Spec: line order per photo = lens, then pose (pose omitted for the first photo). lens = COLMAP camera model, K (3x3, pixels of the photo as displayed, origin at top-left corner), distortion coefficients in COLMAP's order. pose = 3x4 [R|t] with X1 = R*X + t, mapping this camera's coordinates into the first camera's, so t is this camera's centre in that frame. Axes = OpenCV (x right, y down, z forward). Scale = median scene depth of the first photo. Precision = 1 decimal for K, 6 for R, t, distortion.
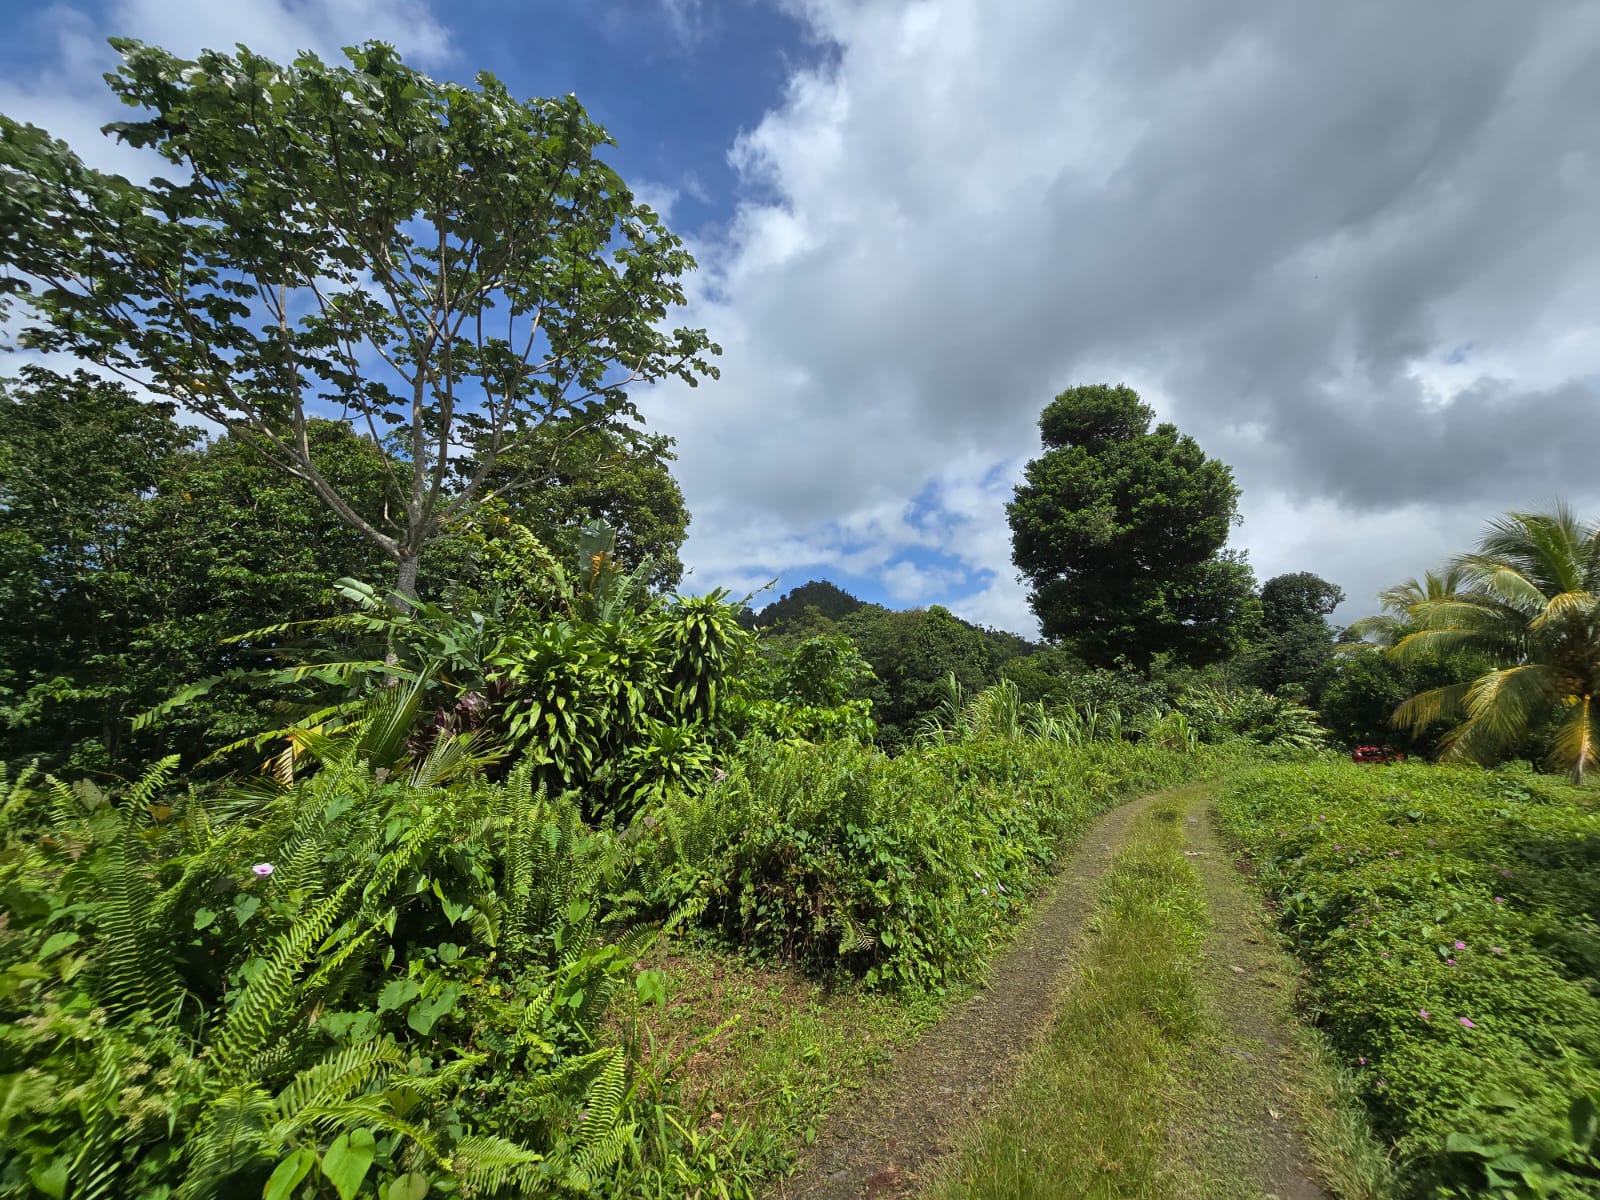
lens RADIAL K [[644.0, 0, 800.7], [0, 644.0, 599.7], [0, 0, 1]] dist [-0.002761, -0.000655]
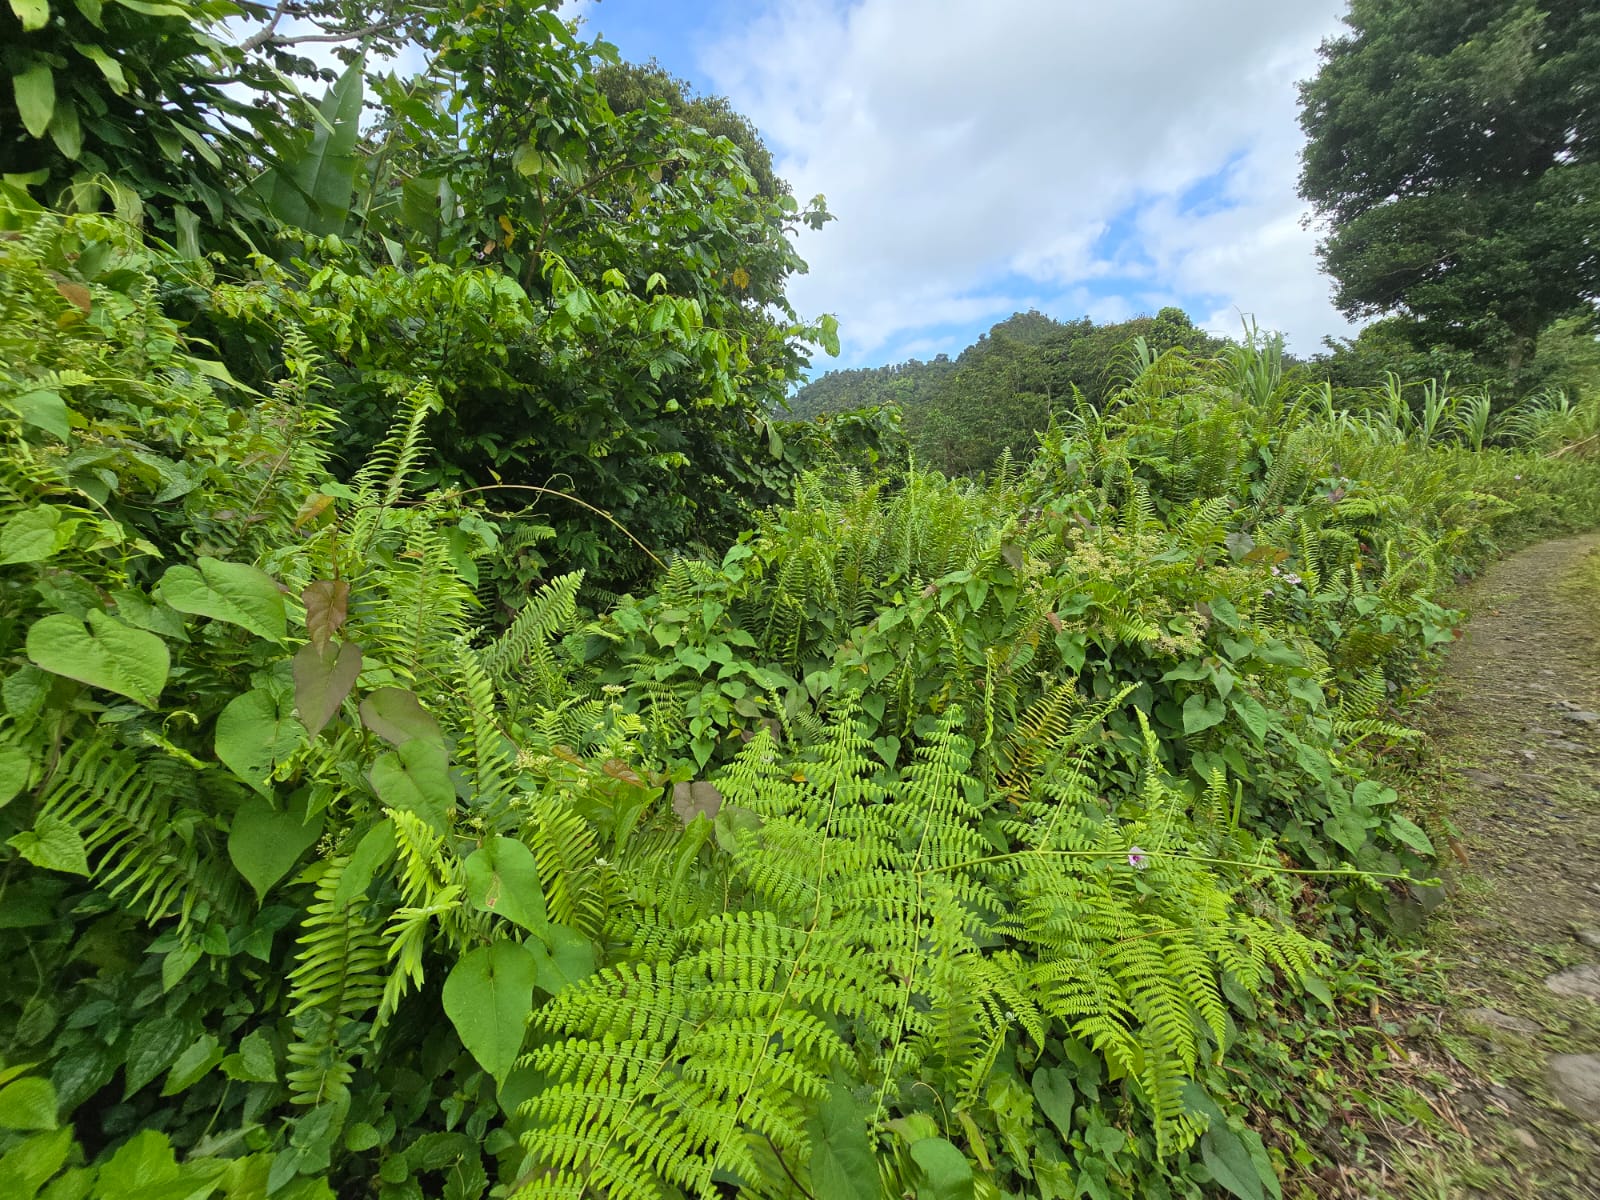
lens RADIAL K [[644.0, 0, 798.6], [0, 644.0, 599.5], [0, 0, 1]] dist [-0.002761, -0.000655]
pose [[0.952719, 0.000927, -0.303852, 0.055421], [0.108606, 0.932897, 0.343377, 0.048822], [0.283781, -0.360141, 0.888688, 0.163017]]
